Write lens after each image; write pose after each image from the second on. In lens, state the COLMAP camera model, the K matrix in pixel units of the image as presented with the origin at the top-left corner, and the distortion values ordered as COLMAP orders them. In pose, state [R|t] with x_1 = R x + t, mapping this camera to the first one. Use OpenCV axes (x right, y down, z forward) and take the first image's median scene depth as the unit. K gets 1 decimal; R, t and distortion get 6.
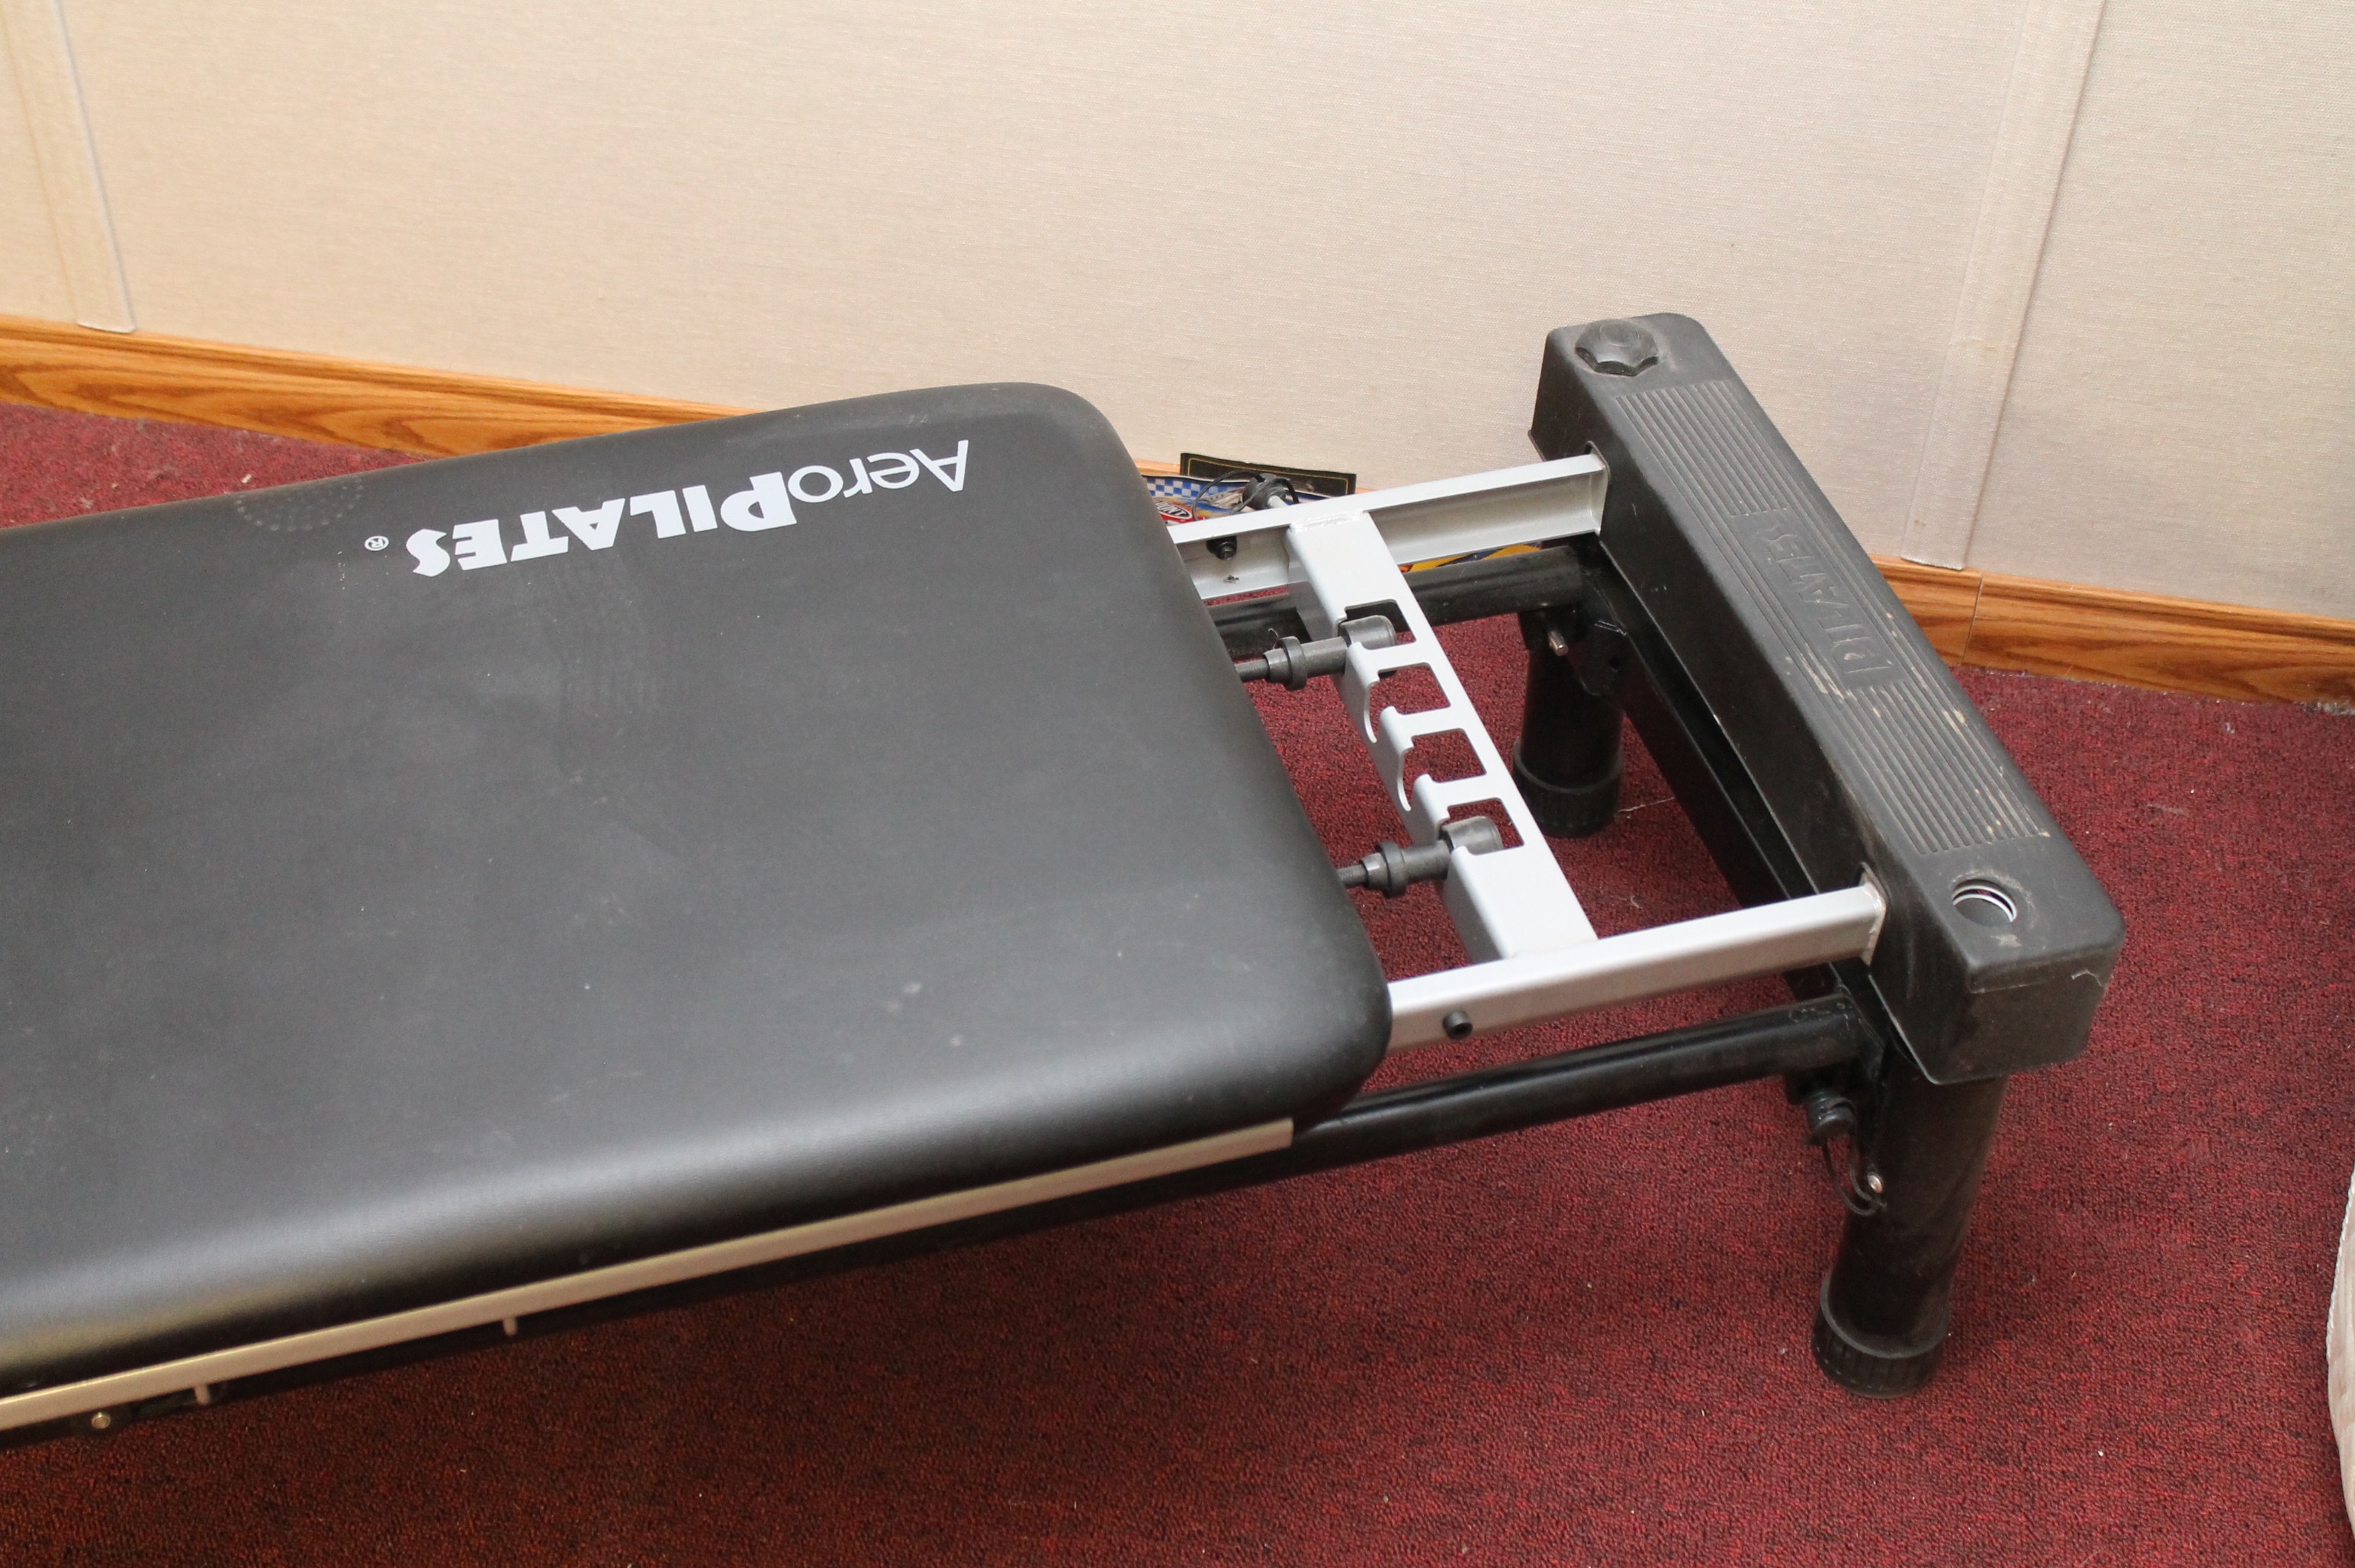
lens RADIAL K [[3286.4, 0, 1176.1], [0, 3286.4, 828.9], [0, 0, 1]] dist [-0.032946, 0.006764]
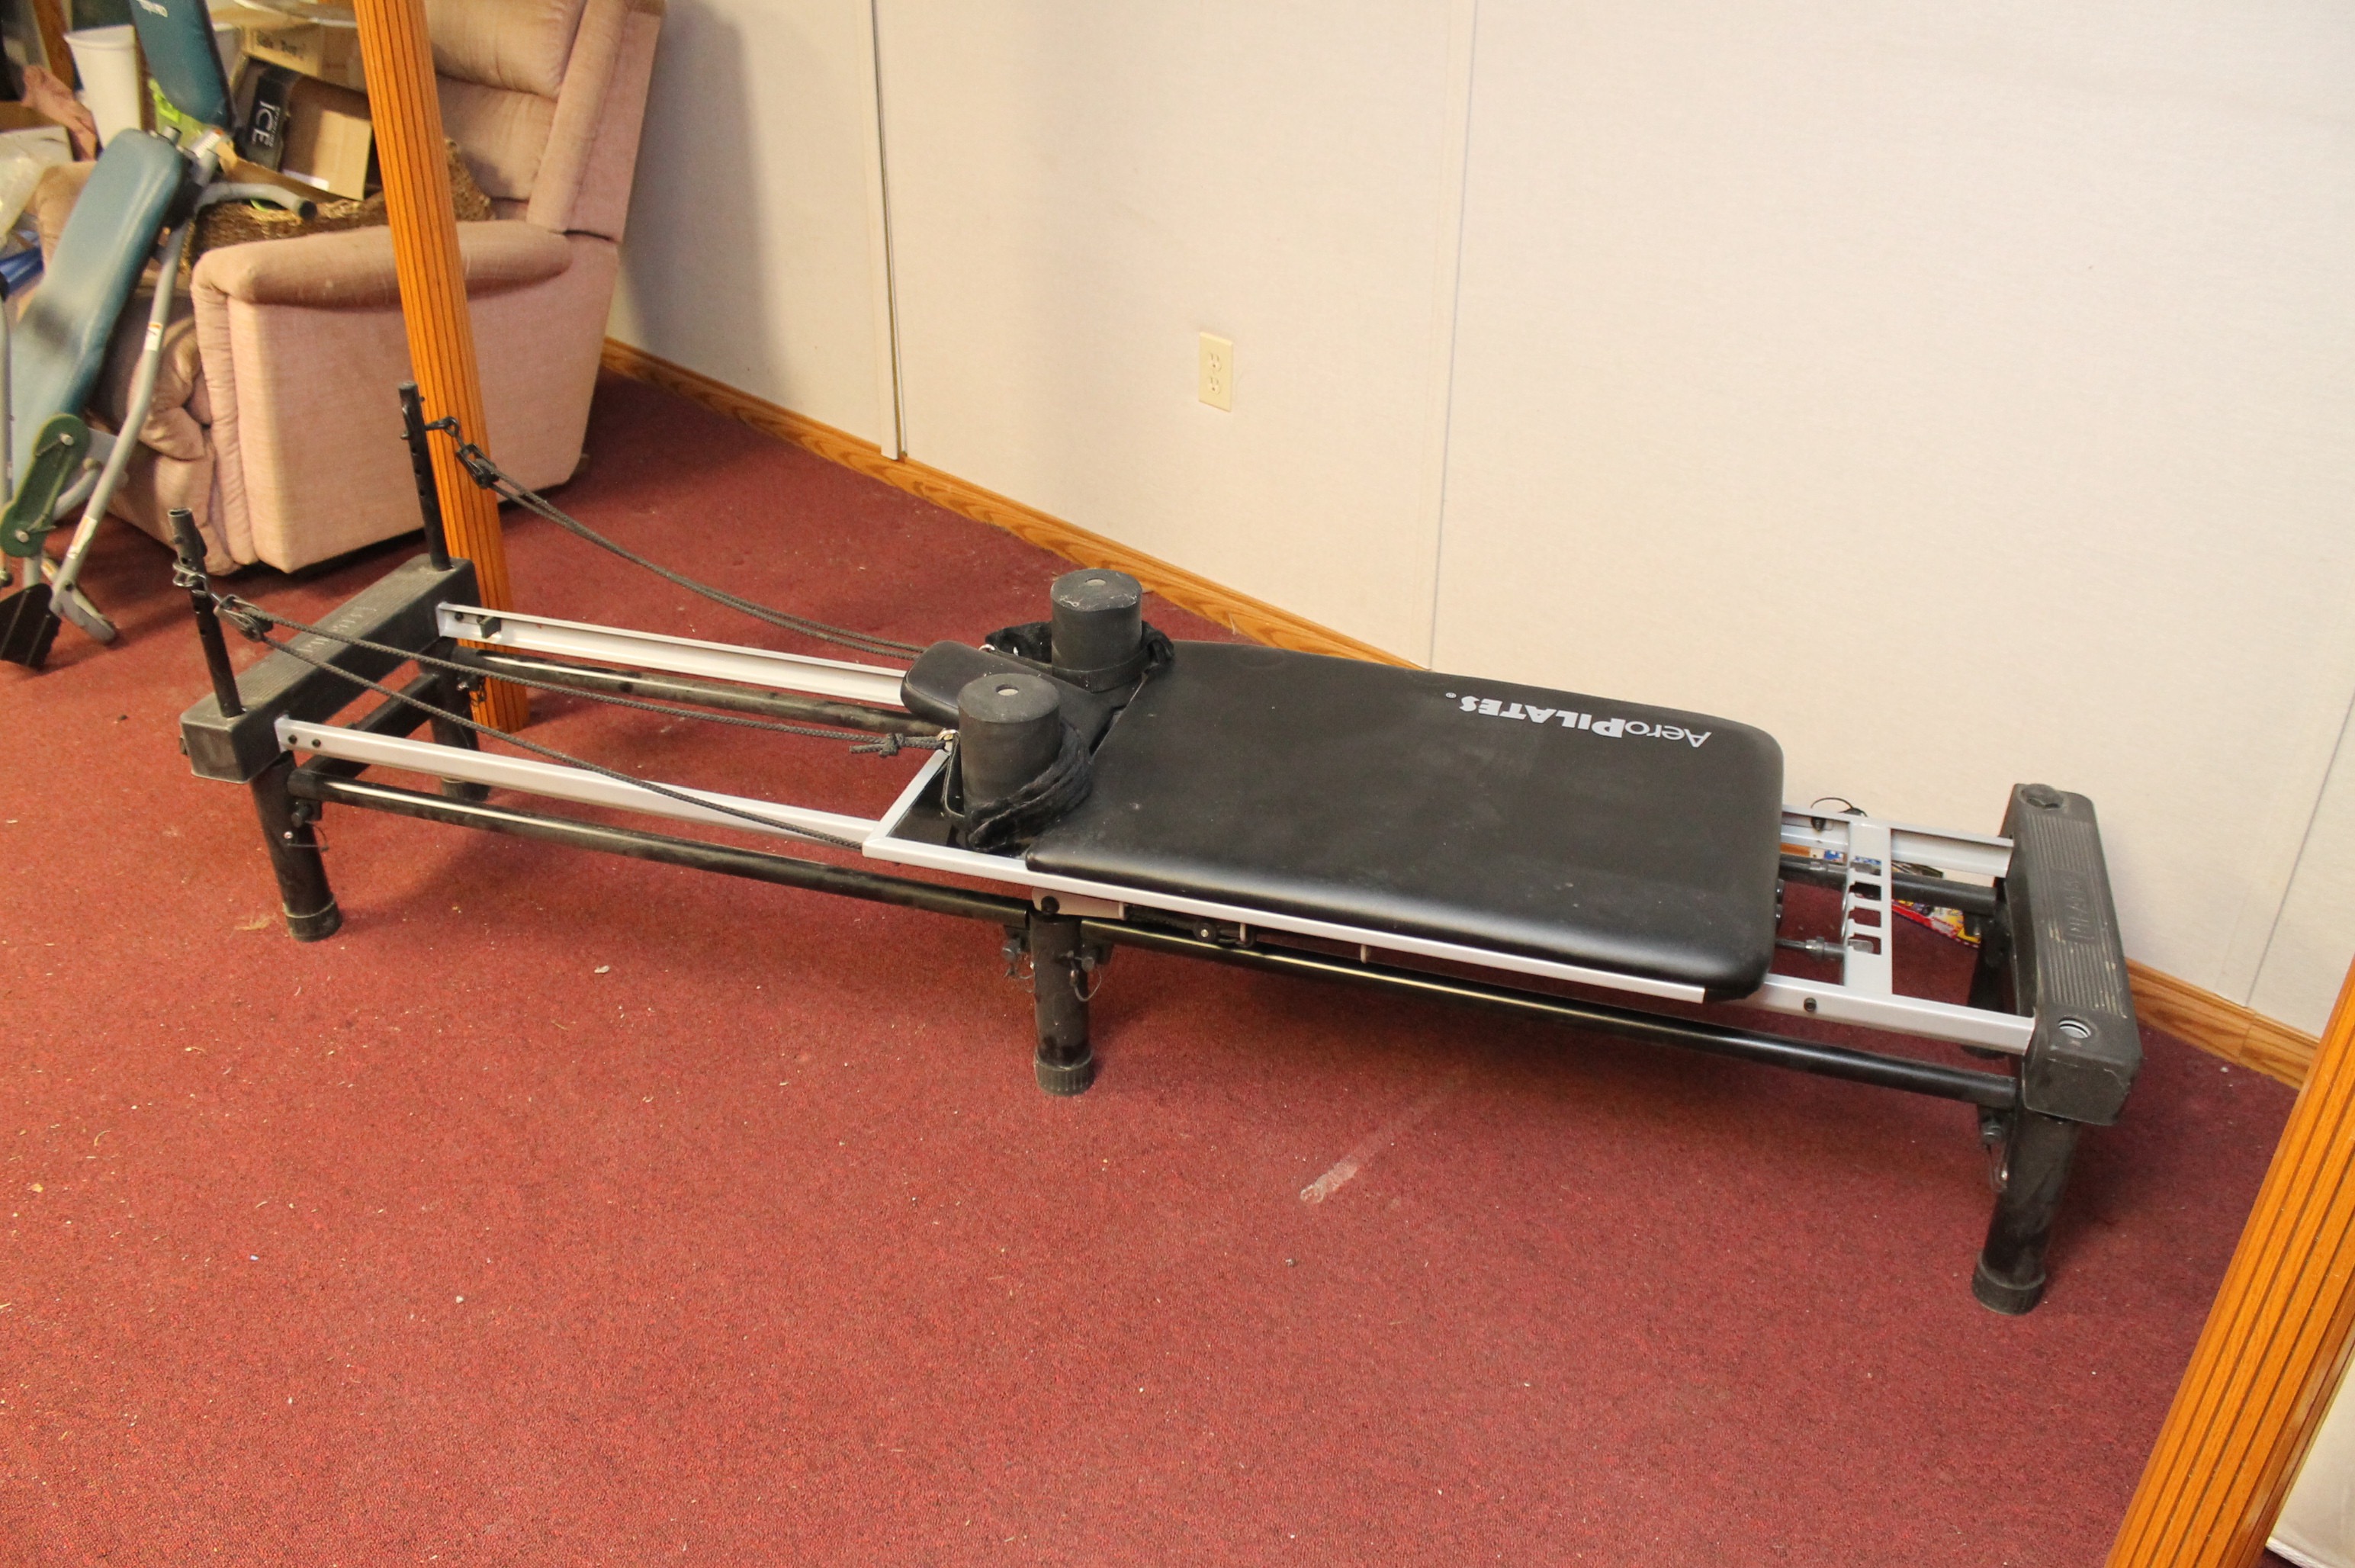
lens RADIAL K [[1987.2, 0, 1177.5], [0, 1987.2, 784.0], [0, 0, 1]] dist [-0.181840, 0.198235]
pose [[0.833761, 0.267016, -0.483264, 0.283469], [-0.373384, 0.917465, -0.137265, 0.228279], [0.406726, 0.294889, 0.864647, -0.284358]]
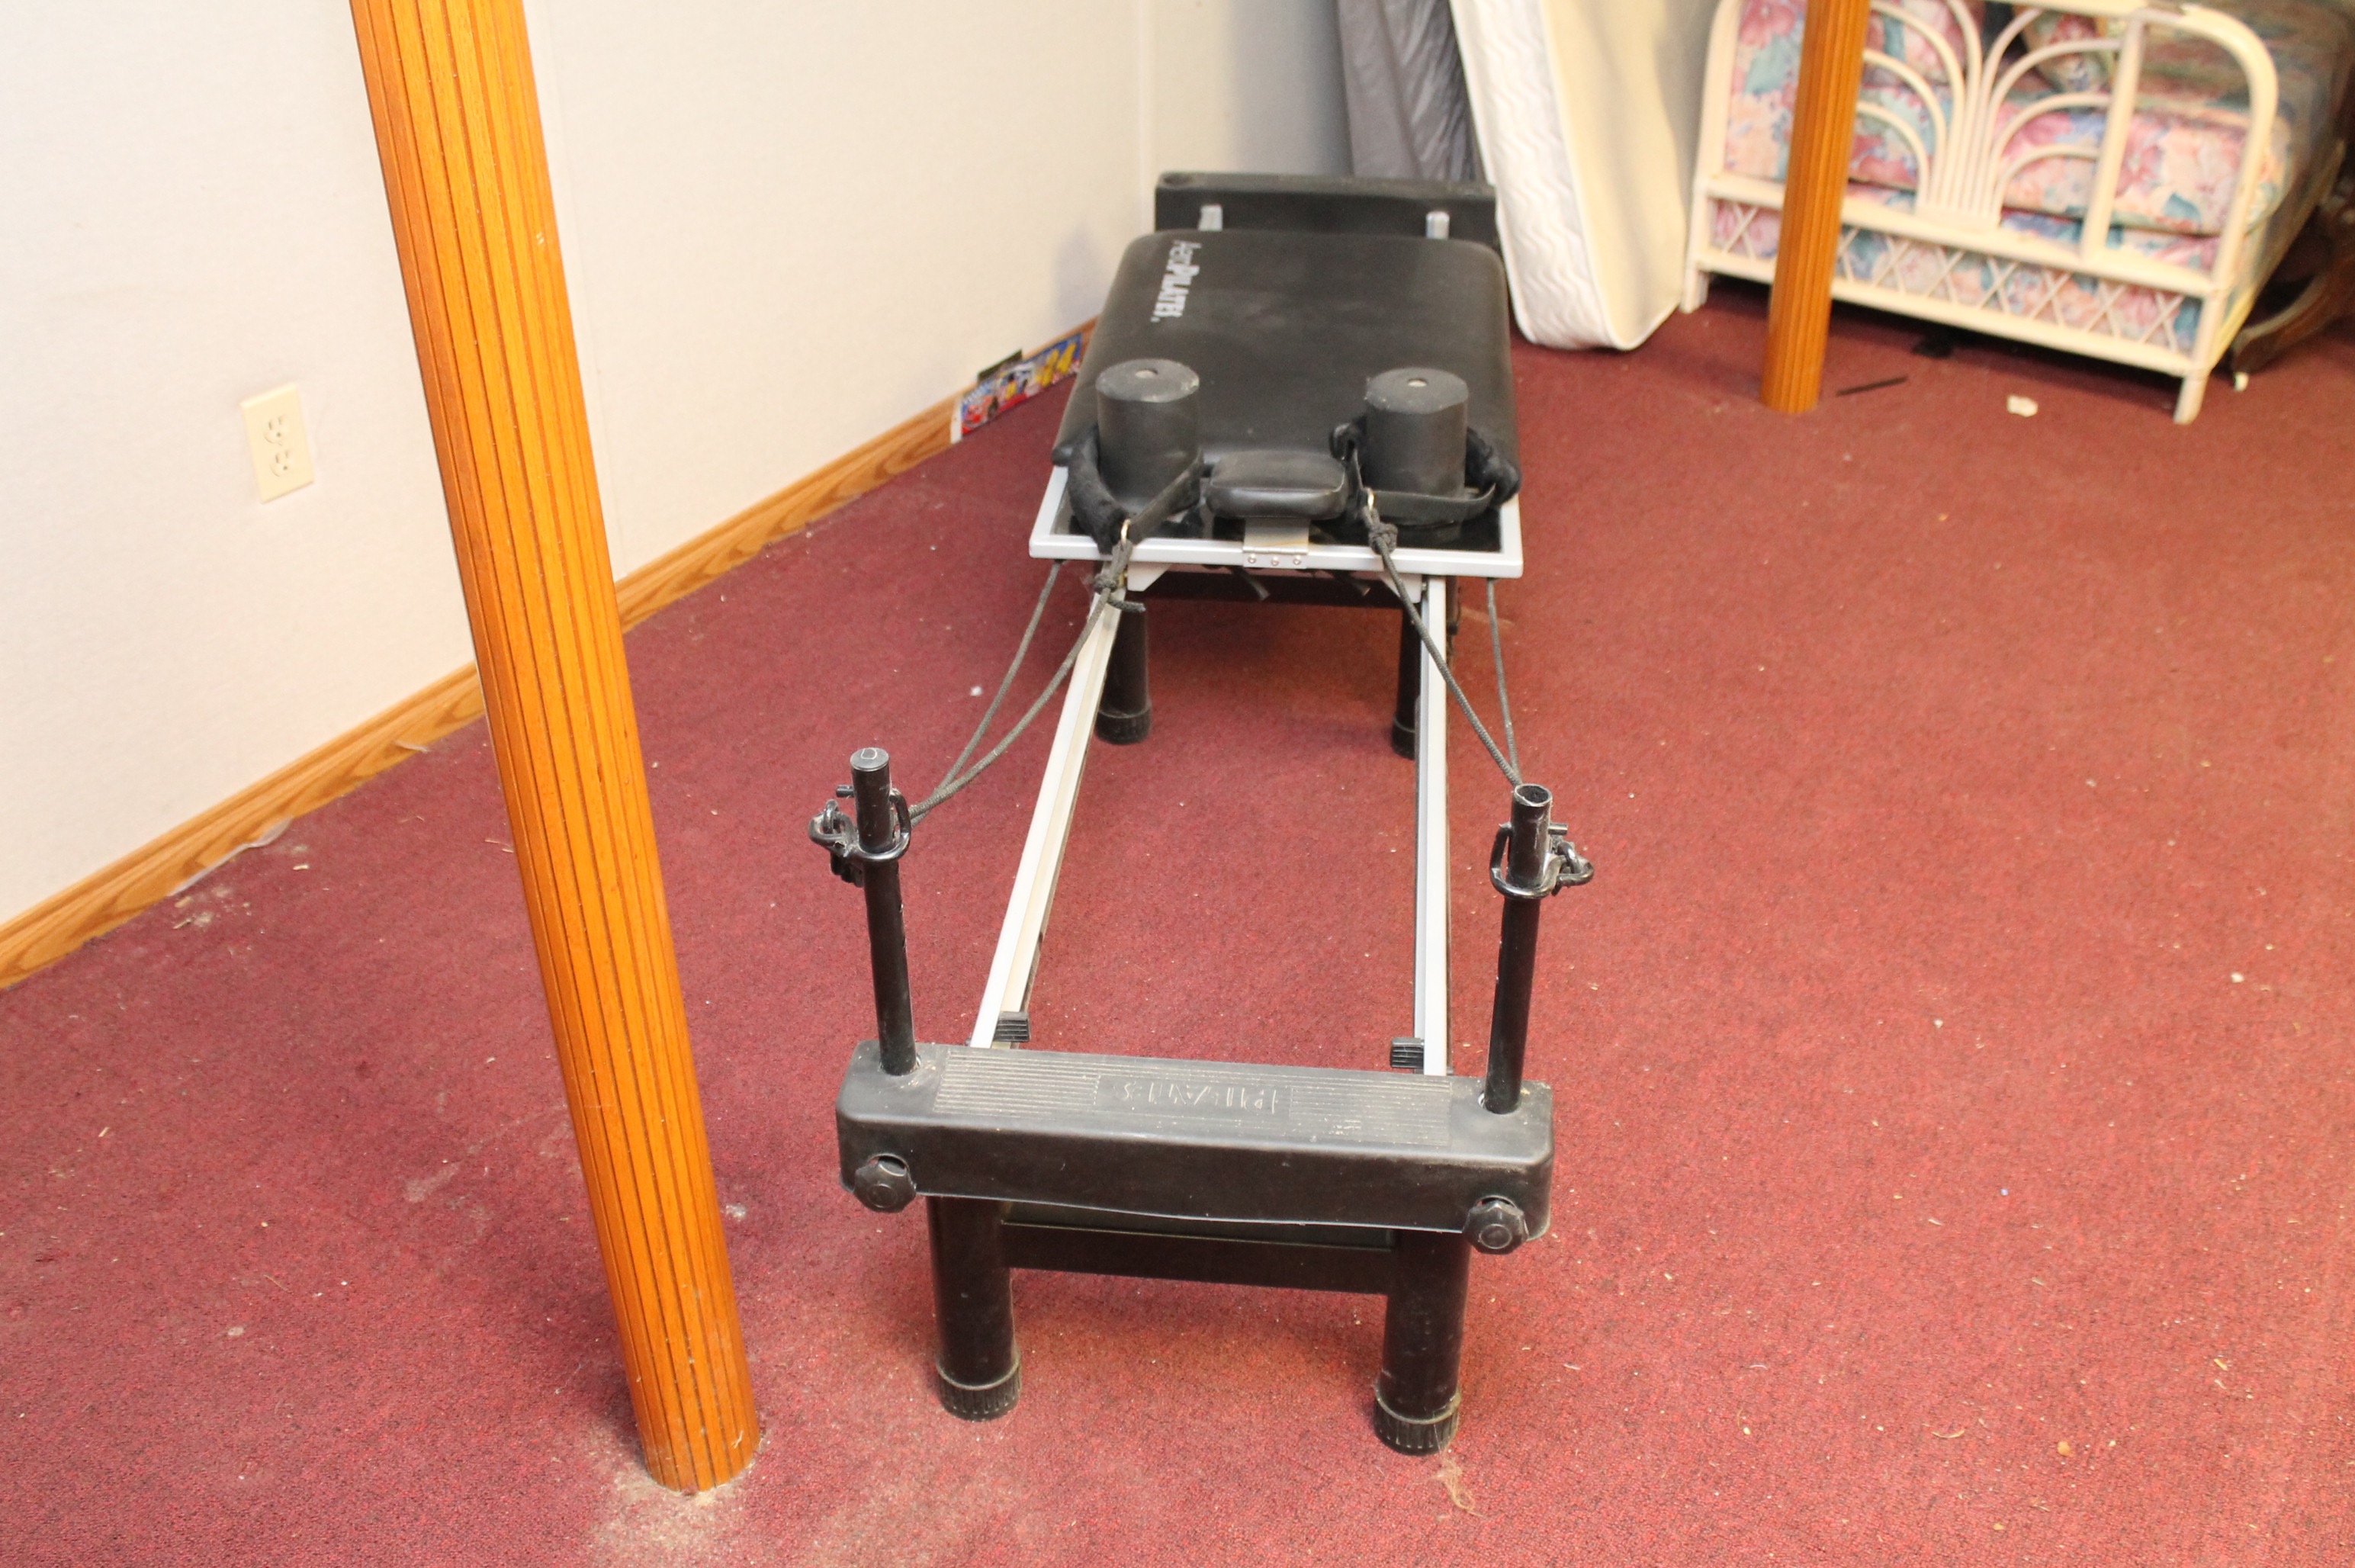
lens RADIAL K [[2286.4, 0, 1172.9], [0, 2286.4, 837.6], [0, 0, 1]] dist [-0.107275, 0.004740]
pose [[0.386220, -0.533320, 0.752598, -1.671784], [0.648069, 0.737491, 0.190037, -0.109691], [-0.656384, 0.414339, 0.630462, 0.043701]]
